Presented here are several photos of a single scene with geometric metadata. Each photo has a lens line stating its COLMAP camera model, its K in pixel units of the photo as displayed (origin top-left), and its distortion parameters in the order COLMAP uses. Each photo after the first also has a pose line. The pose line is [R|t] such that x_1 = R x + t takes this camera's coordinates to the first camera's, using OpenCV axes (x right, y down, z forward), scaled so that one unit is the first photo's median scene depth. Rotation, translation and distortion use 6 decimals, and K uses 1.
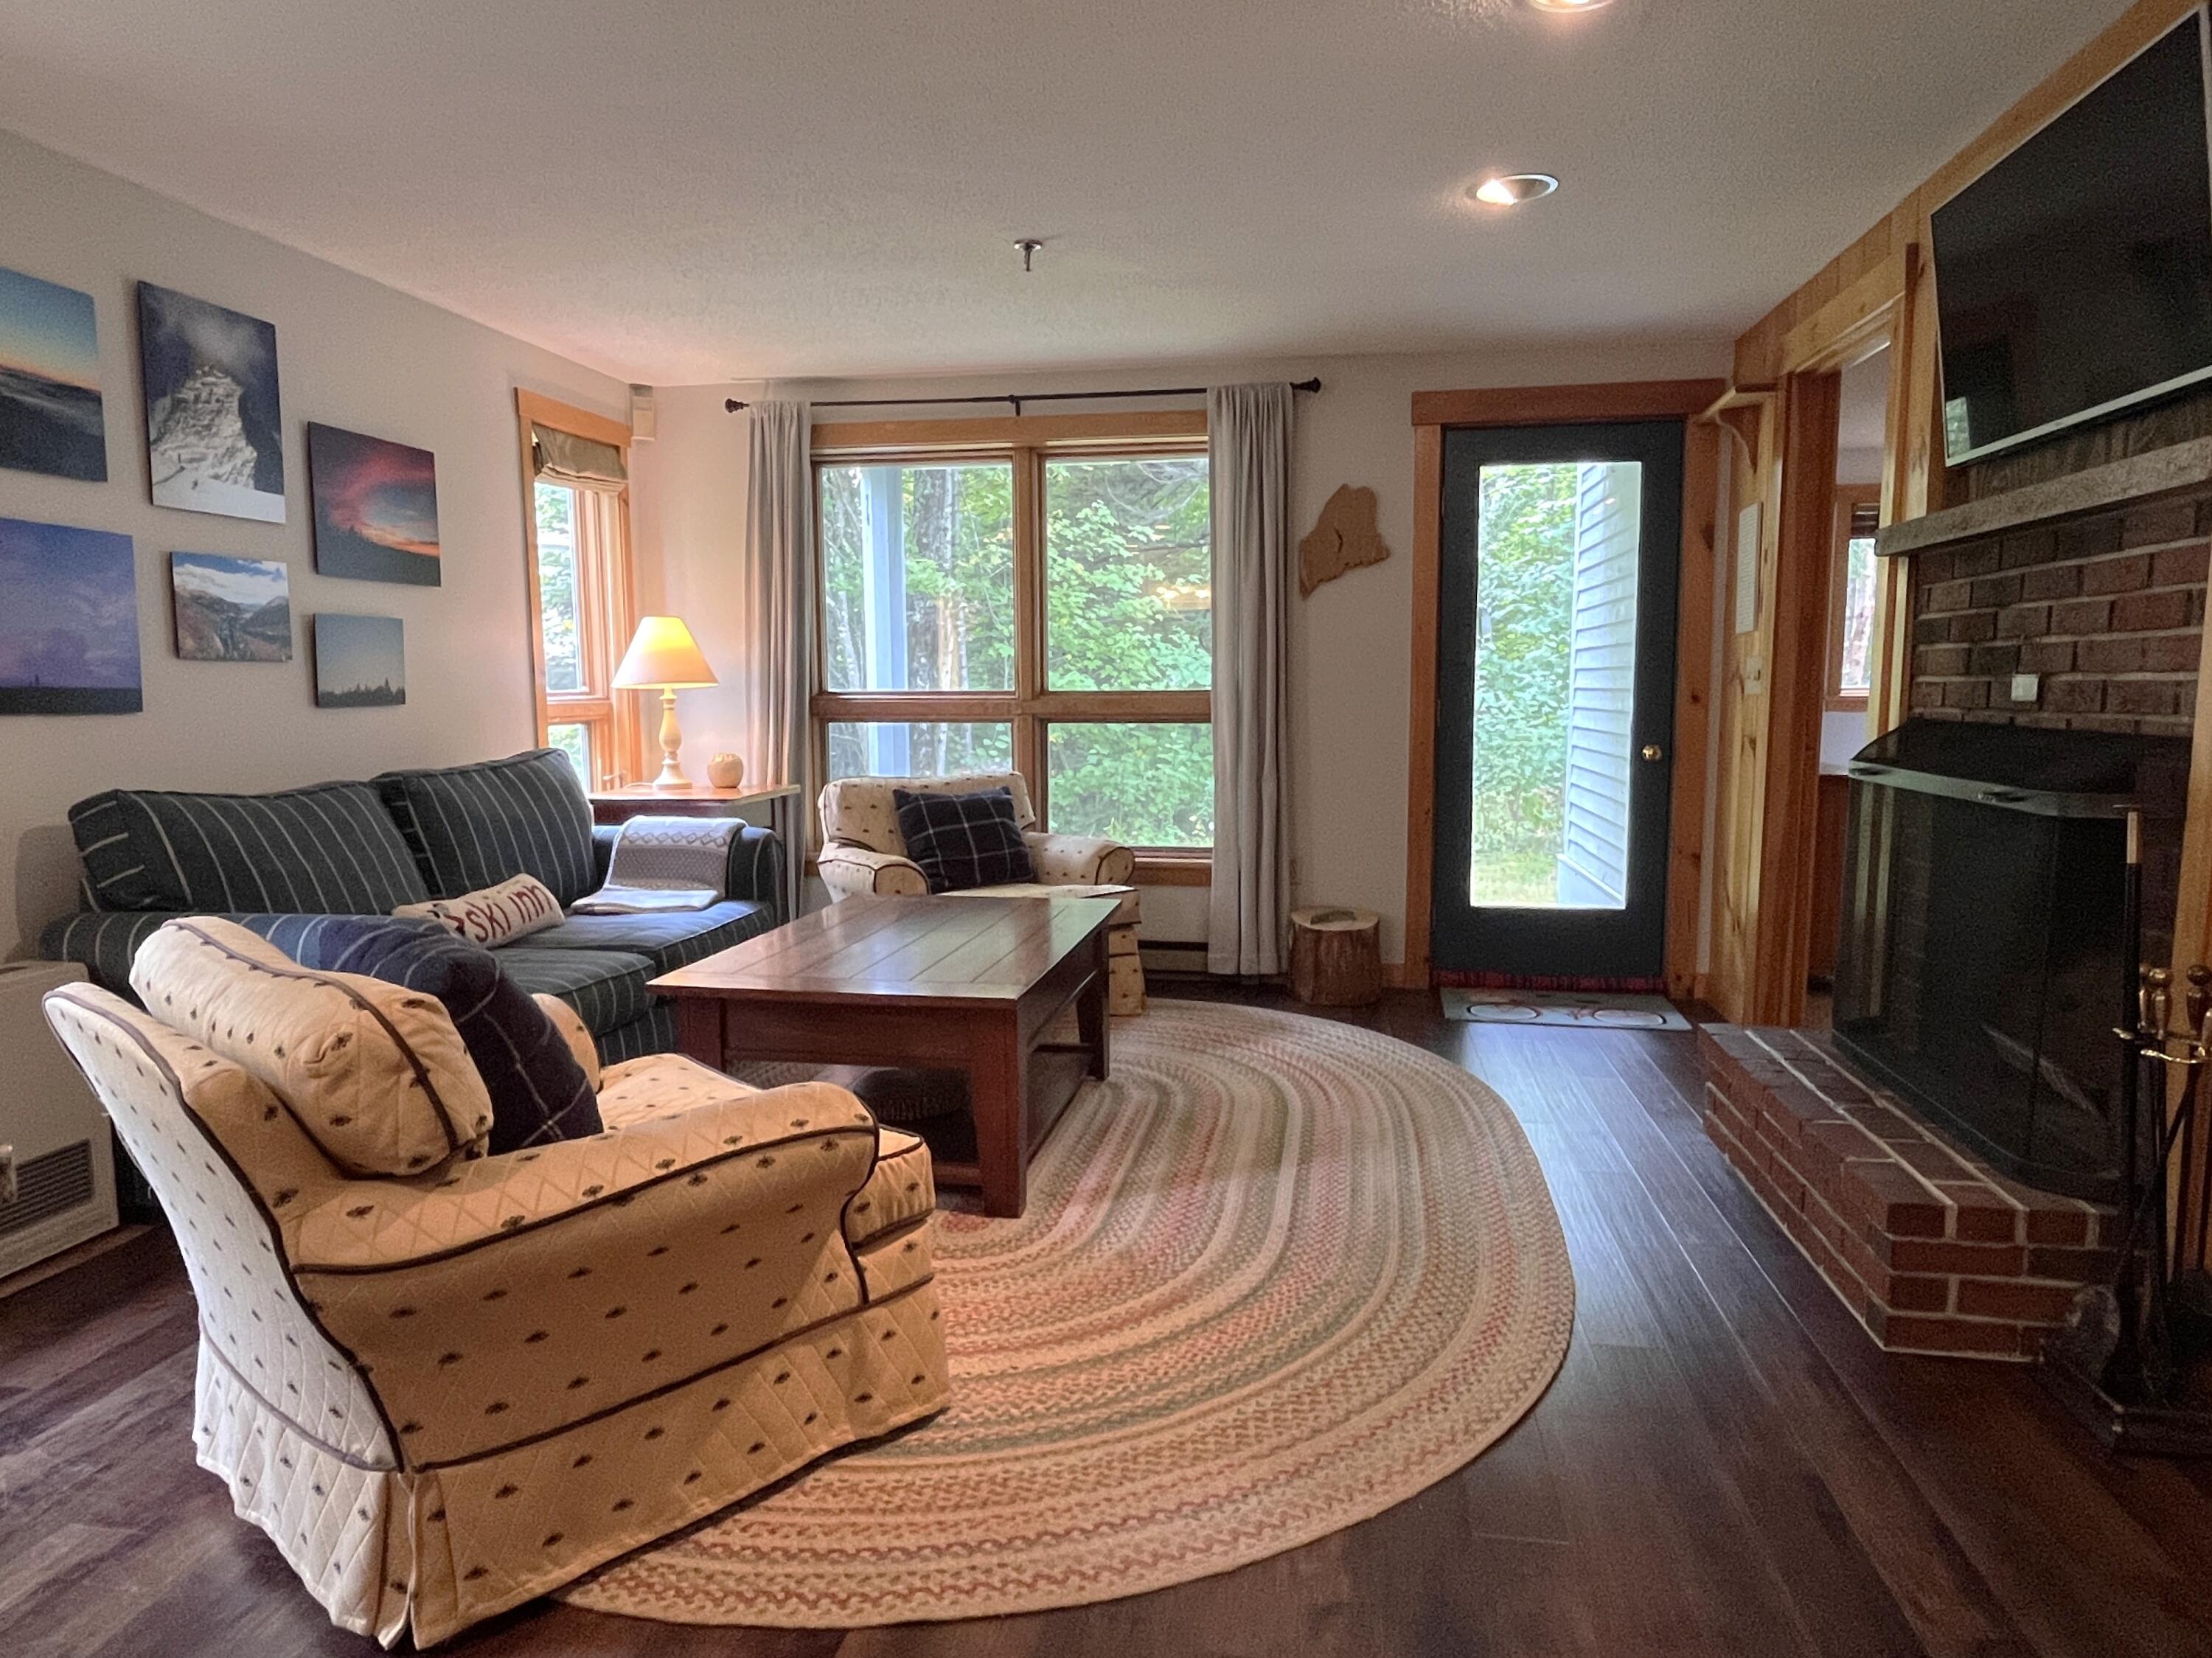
lens RADIAL K [[1369.2, 0, 1104.3], [0, 1369.2, 834.4], [0, 0, 1]] dist [-0.004252, -0.001683]
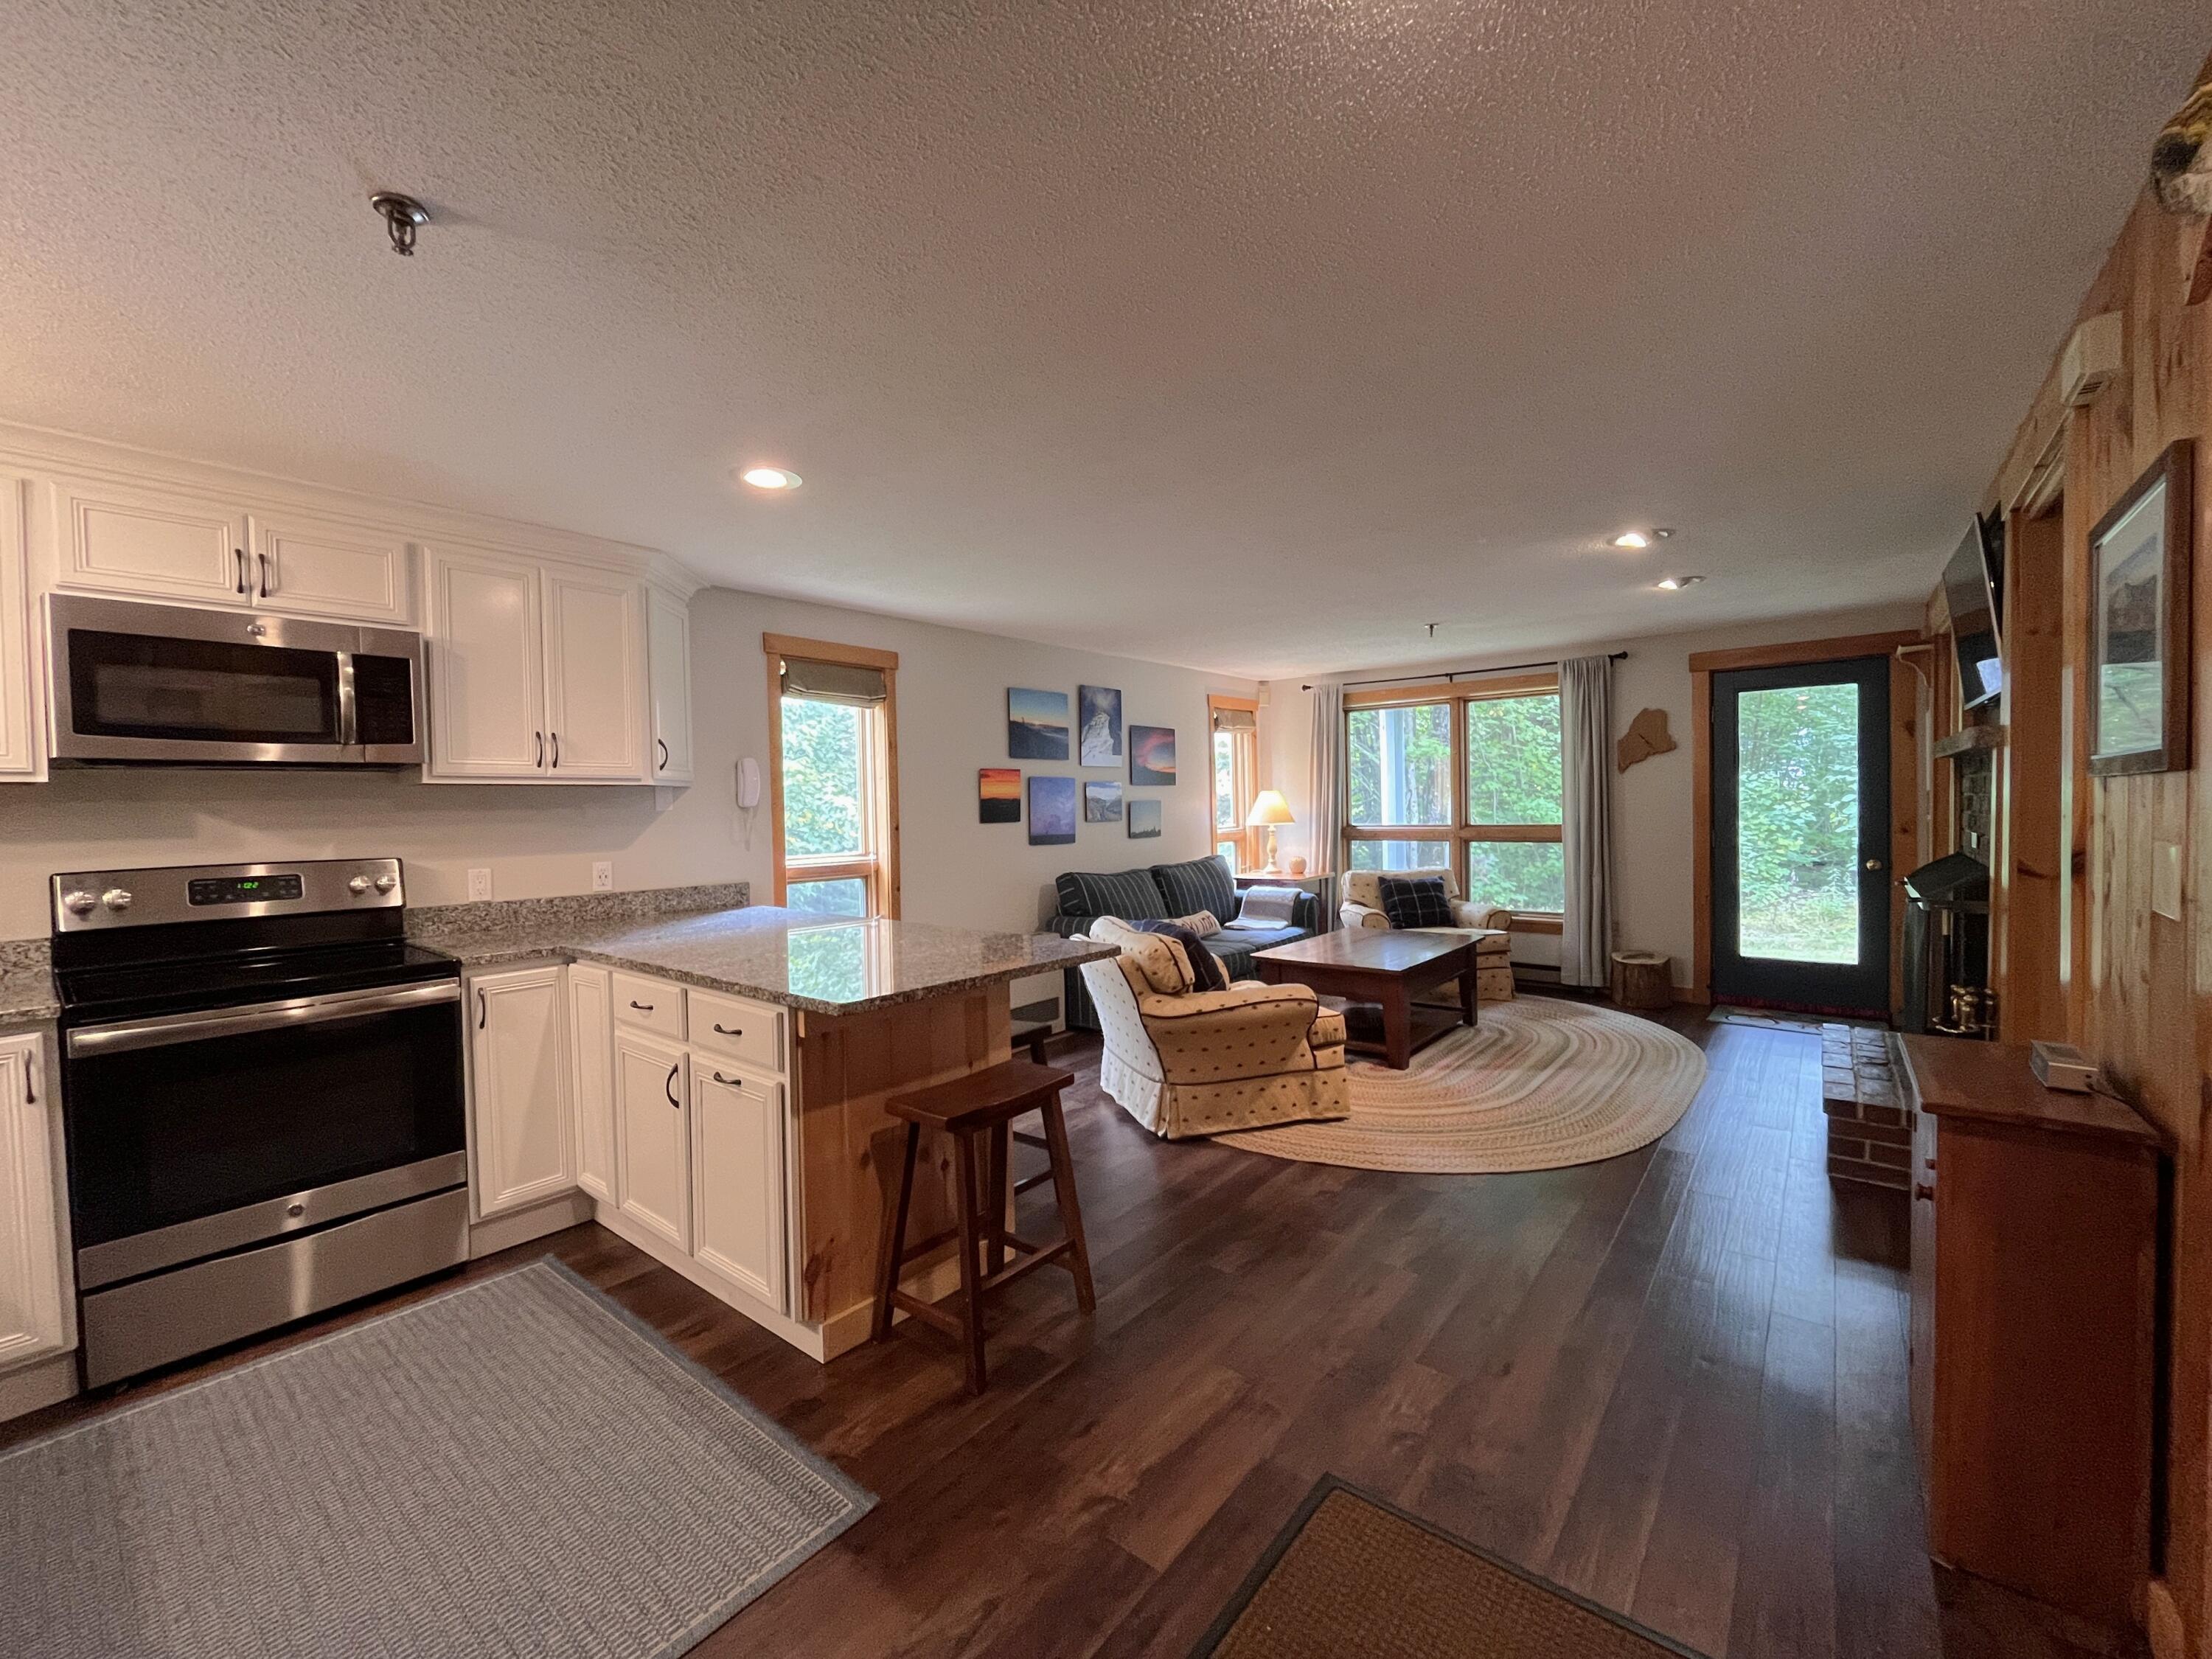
lens RADIAL K [[911.7, 0, 1106.0], [0, 911.7, 829.5], [0, 0, 1]] dist [0.008346, -0.000032]
pose [[0.872146, -0.000736, -0.489245, 0.199330], [-0.035538, 0.997262, -0.064852, -0.000989], [0.487954, 0.073947, 0.869732, -0.469590]]
